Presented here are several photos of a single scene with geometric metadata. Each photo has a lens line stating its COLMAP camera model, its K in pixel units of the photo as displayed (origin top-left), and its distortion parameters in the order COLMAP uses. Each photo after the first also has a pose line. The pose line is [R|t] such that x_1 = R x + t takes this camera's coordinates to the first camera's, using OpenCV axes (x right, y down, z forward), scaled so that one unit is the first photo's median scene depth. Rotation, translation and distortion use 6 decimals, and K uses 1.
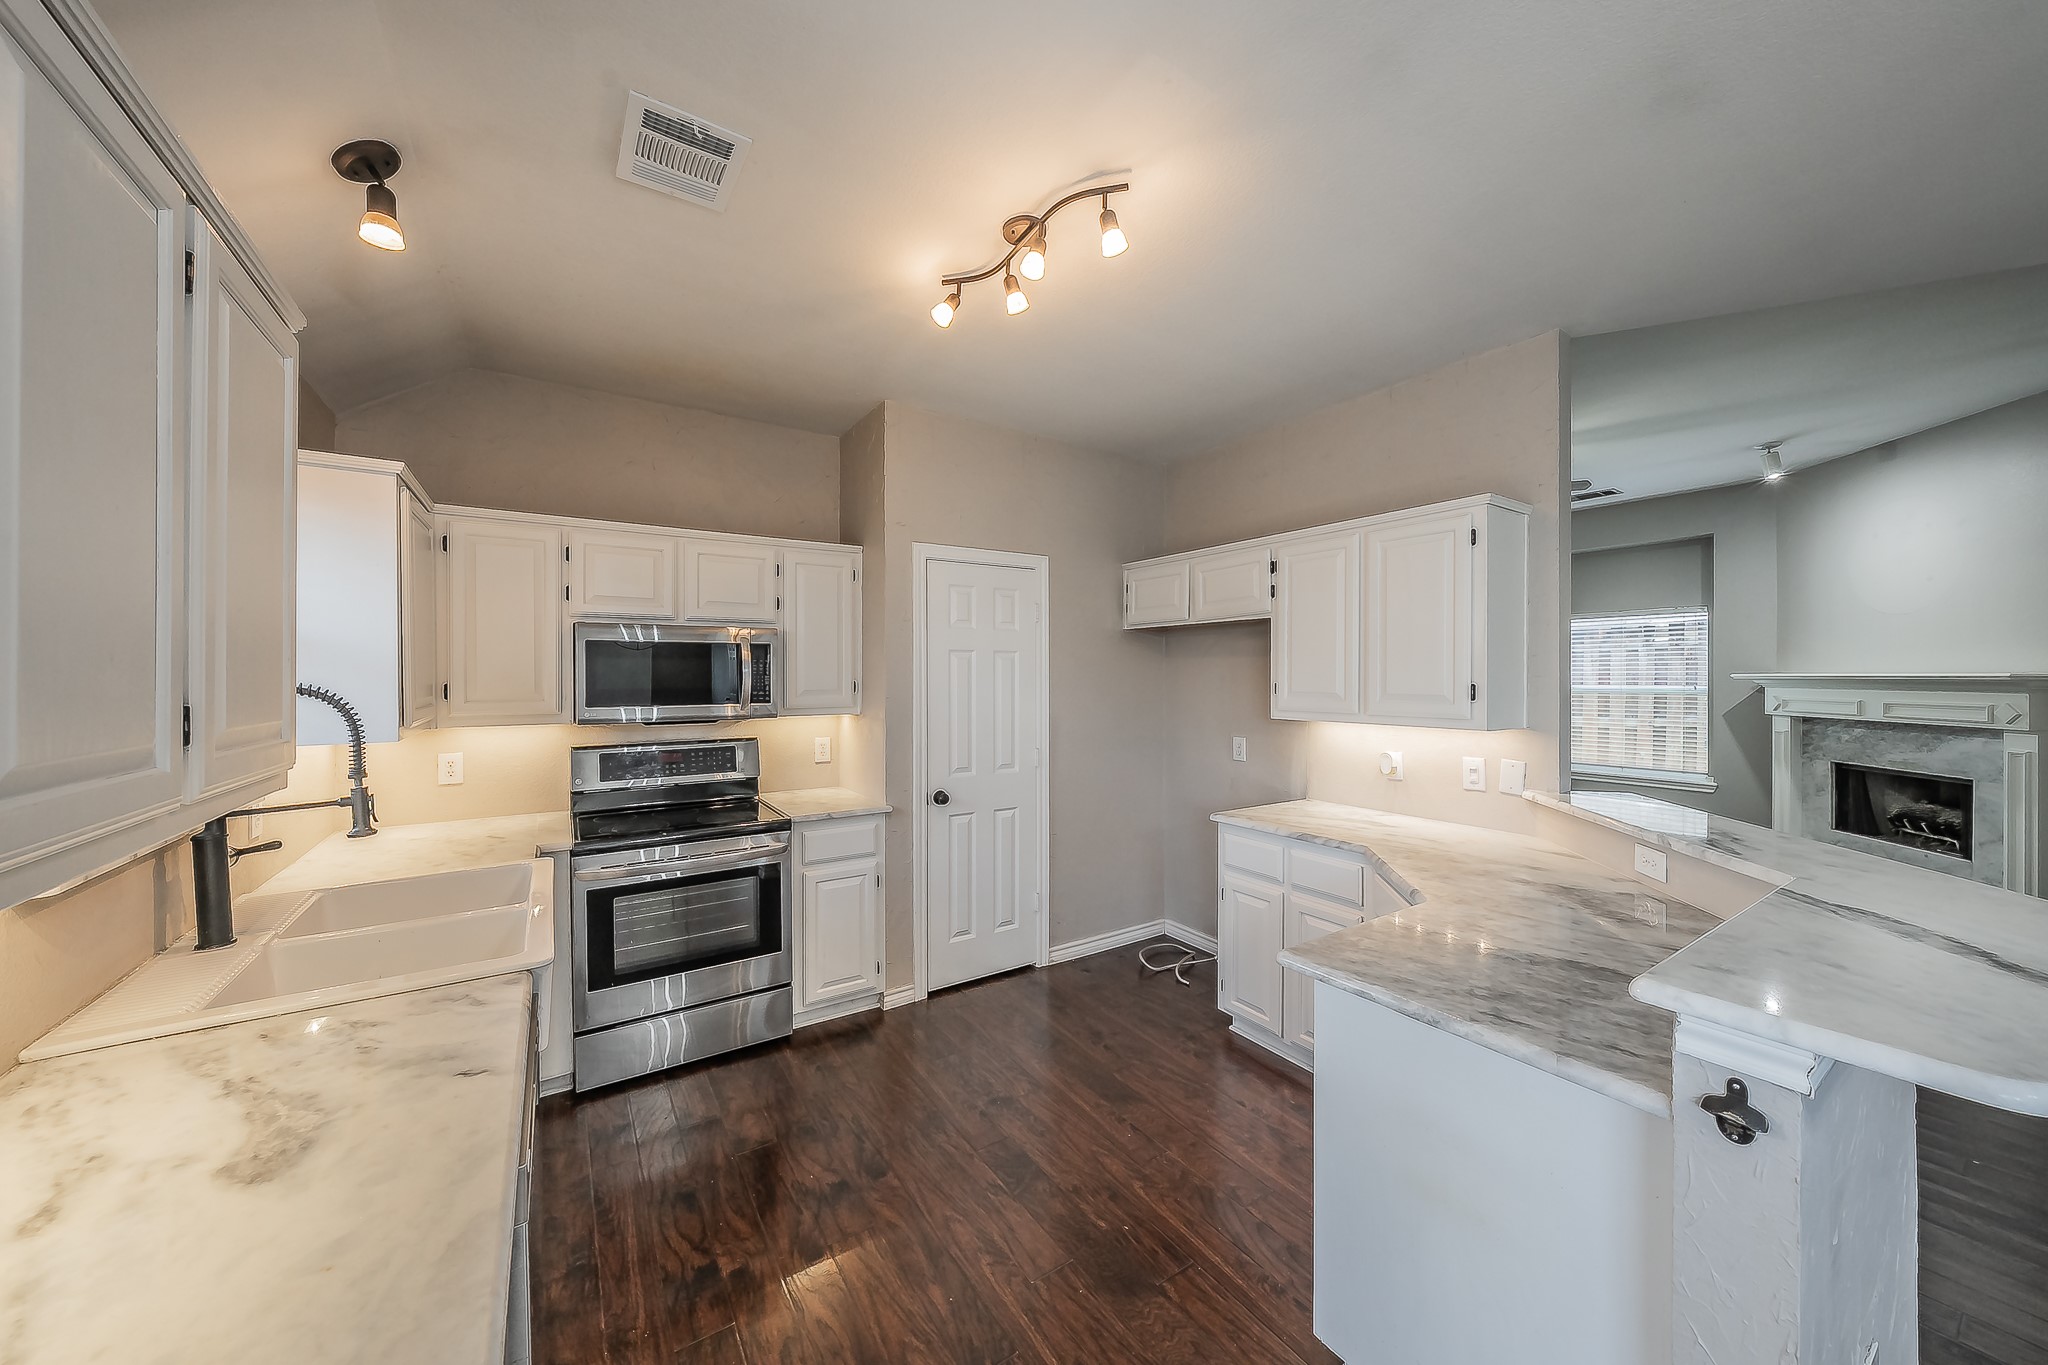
lens RADIAL K [[708.3, 0, 1011.8], [0, 708.3, 675.7], [0, 0, 1]] dist [-0.002089, -0.000013]
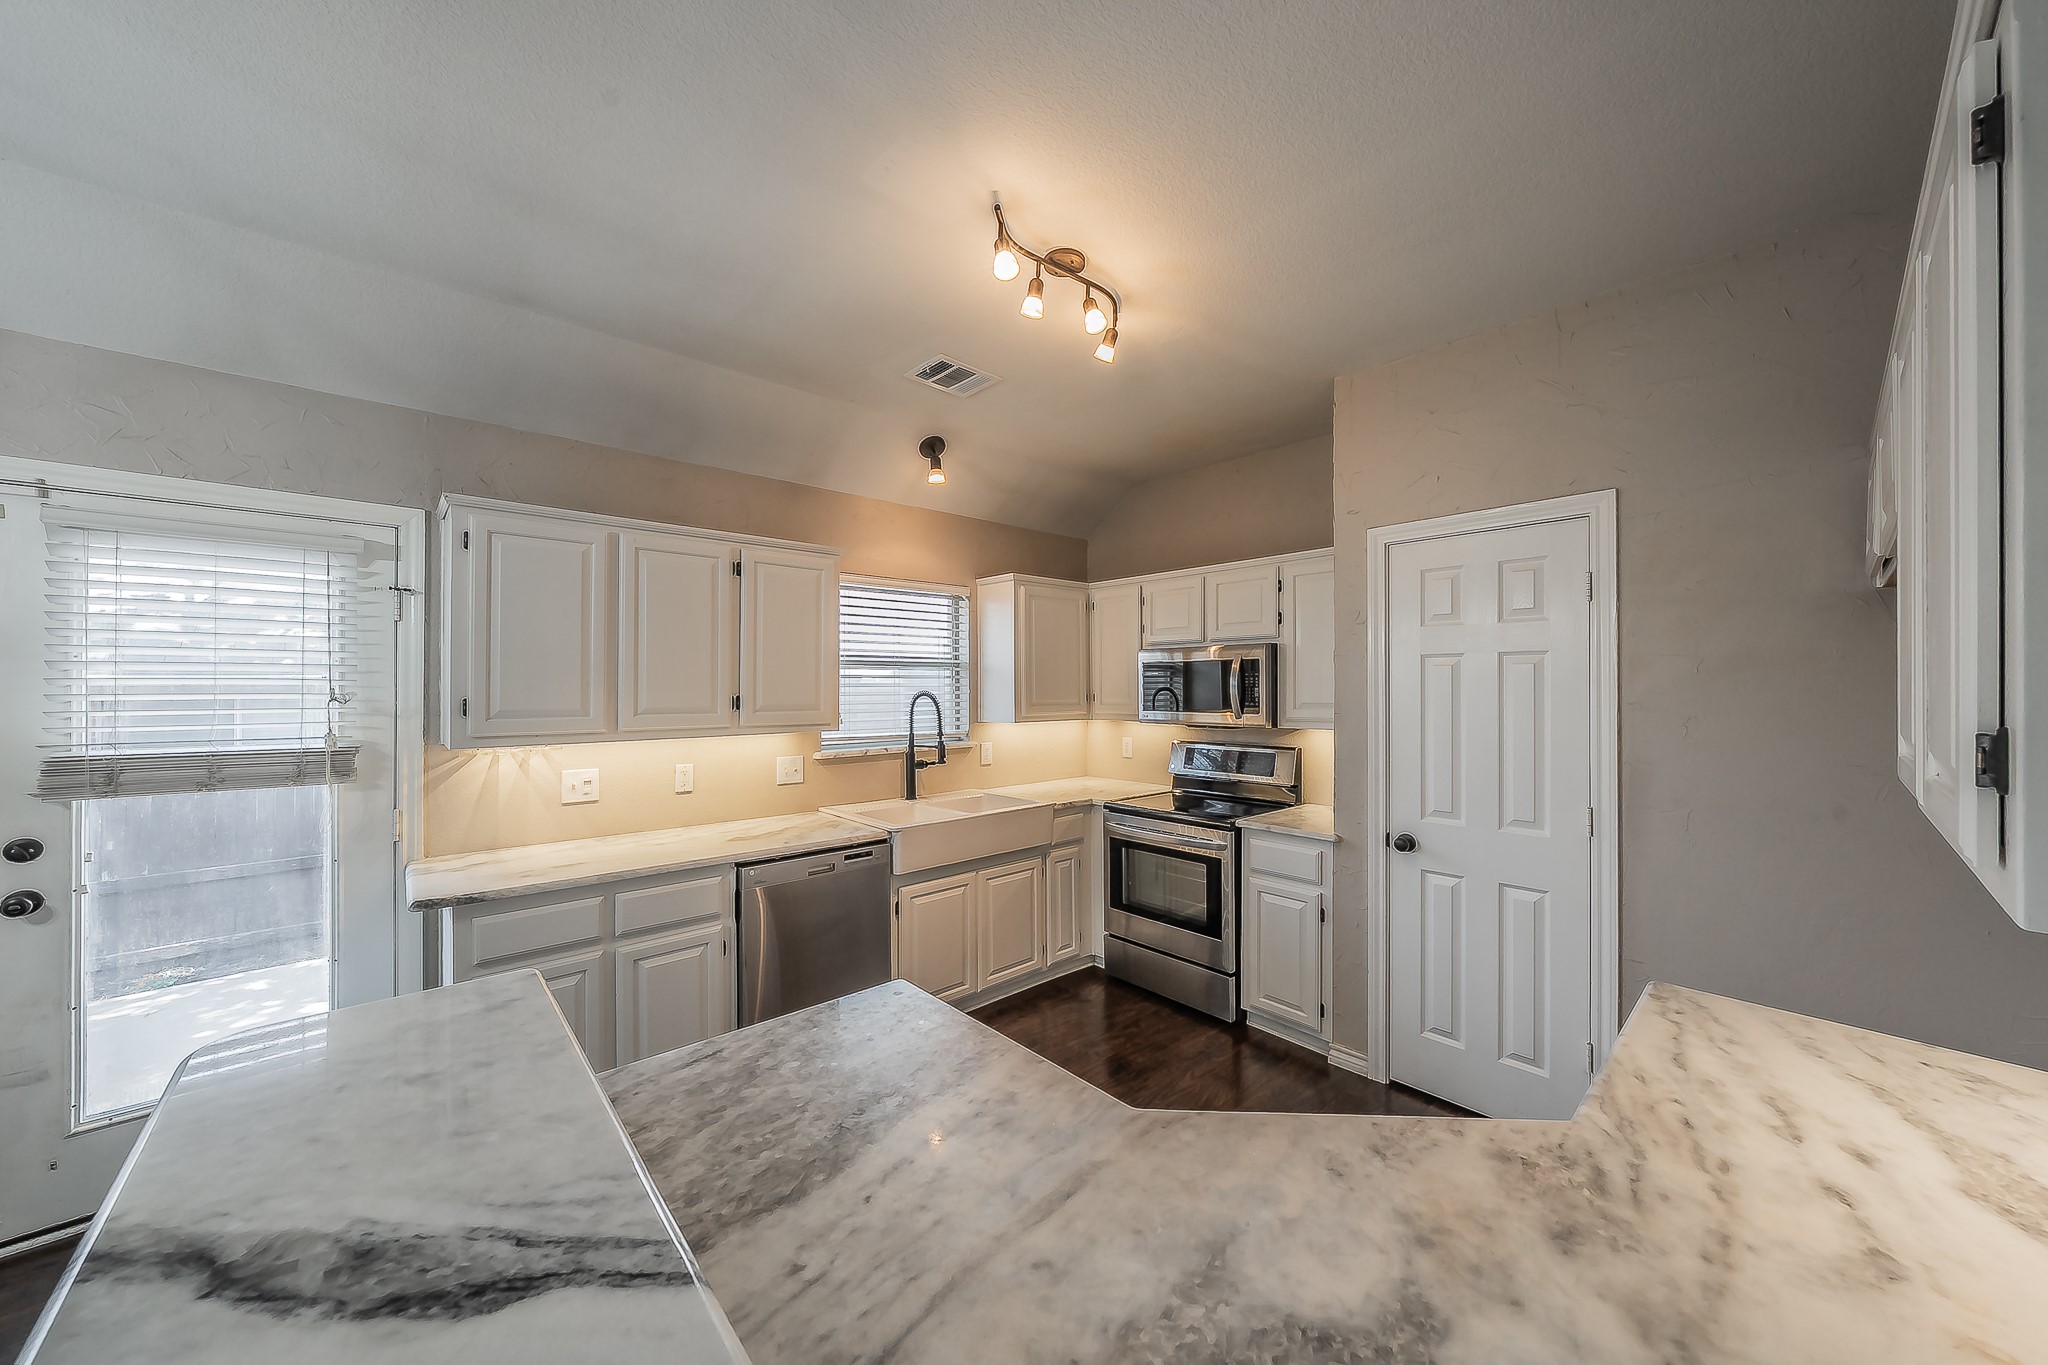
lens RADIAL K [[716.0, 0, 1040.9], [0, 716.0, 683.8], [0, 0, 1]] dist [-0.001660, -0.000247]
pose [[0.165471, -0.004138, -0.986206, 0.662819], [-0.000763, 0.999990, -0.004324, -0.001245], [0.986214, 0.001468, 0.165466, 0.500333]]
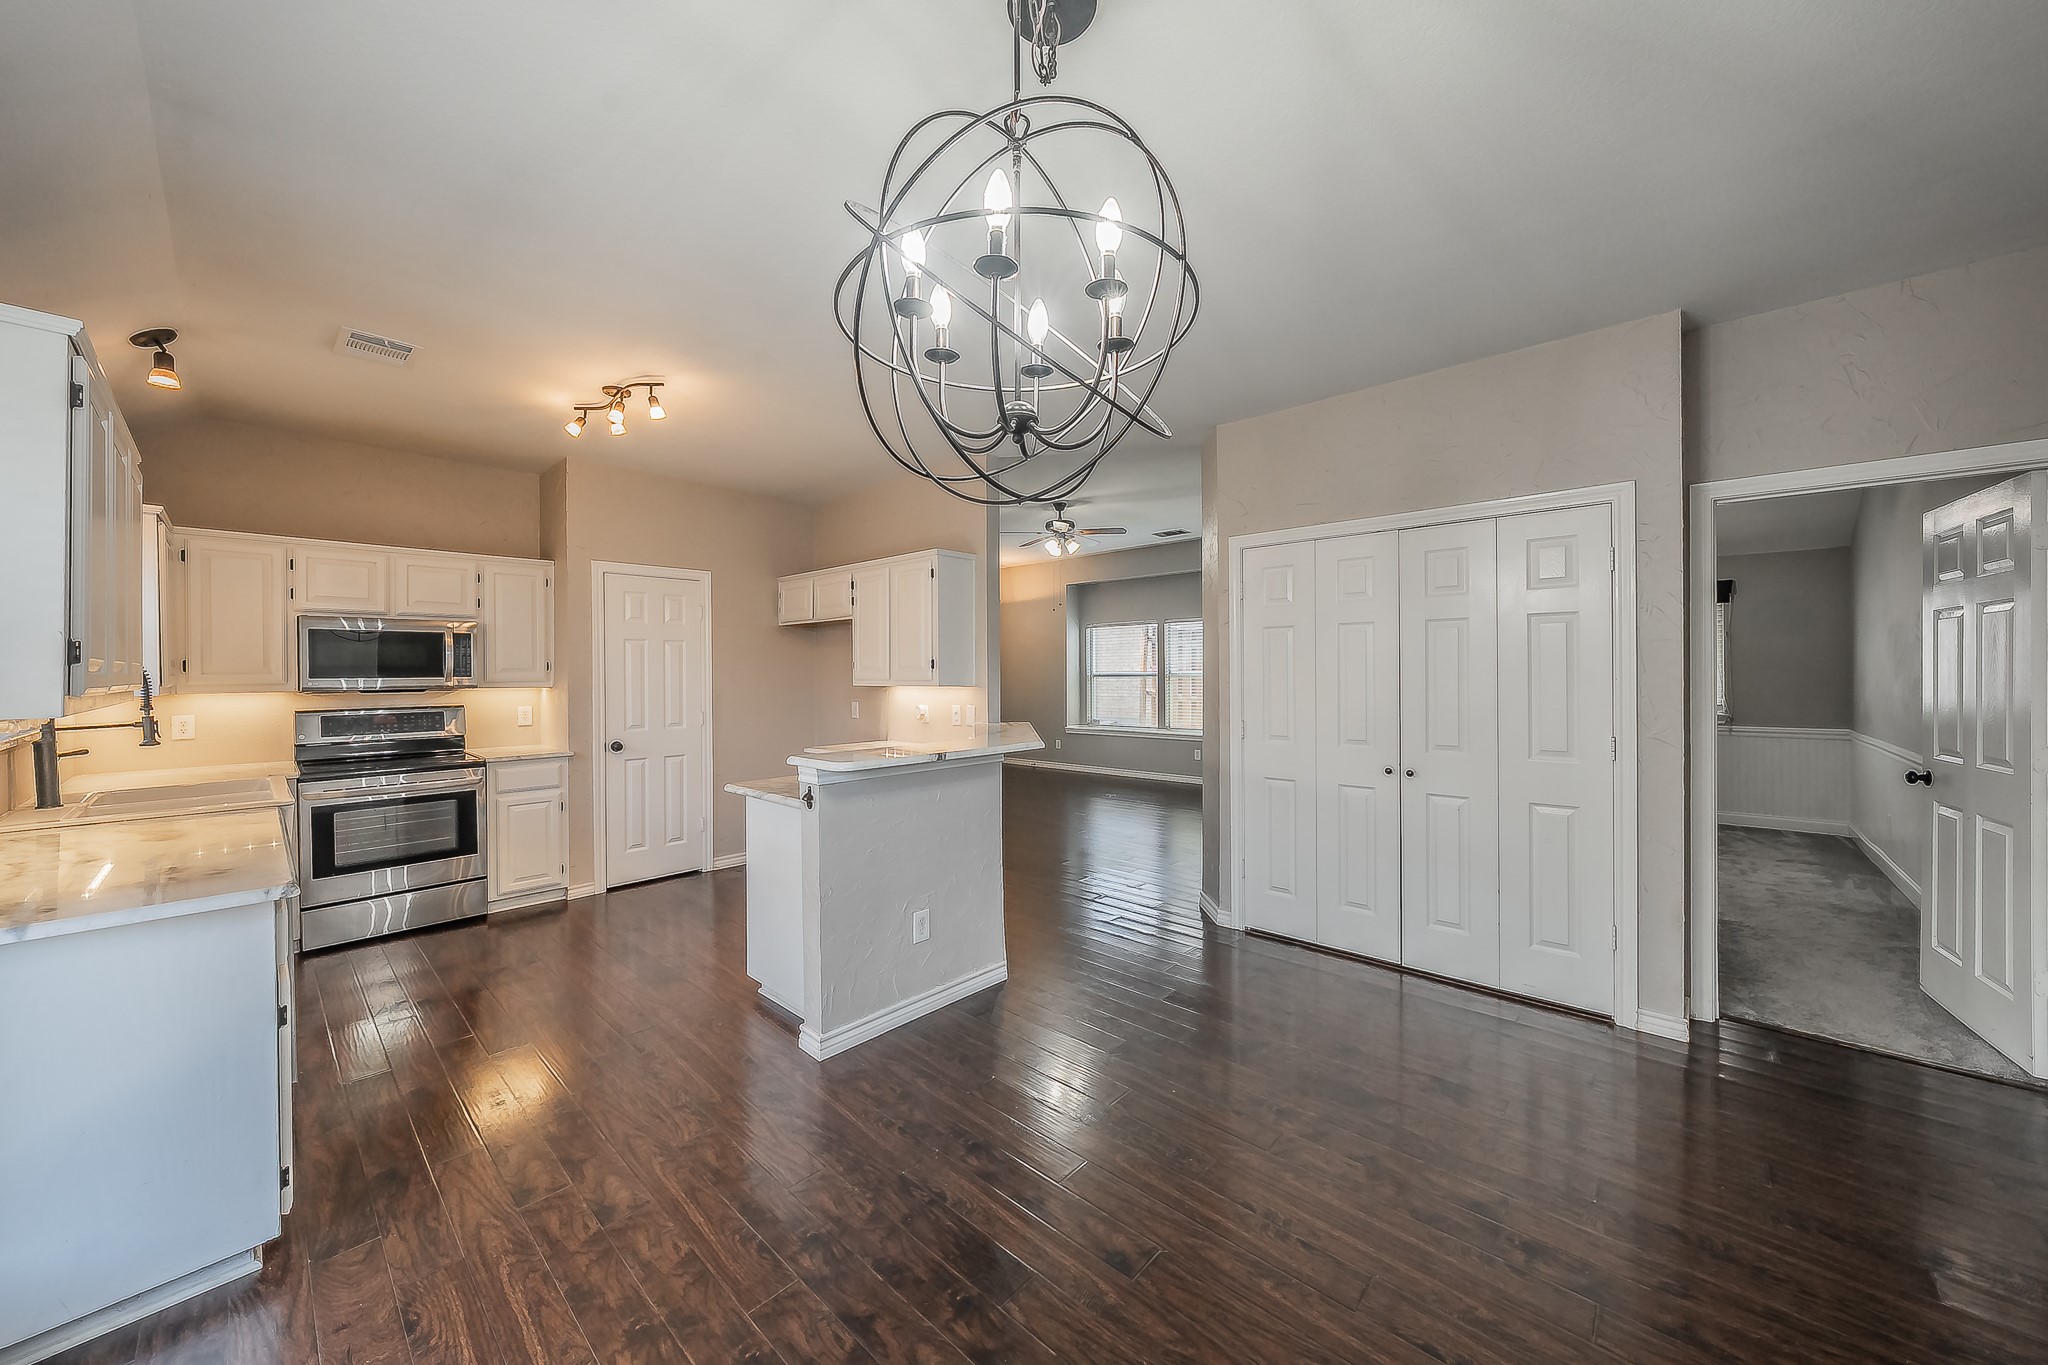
lens RADIAL K [[729.3, 0, 1010.4], [0, 729.3, 673.1], [0, 0, 1]] dist [0.000293, 0.000048]
pose [[0.972430, -0.004942, 0.233145, 0.334114], [0.005356, 0.999985, -0.001142, 0.038148], [-0.233135, 0.002359, 0.972441, -0.592447]]
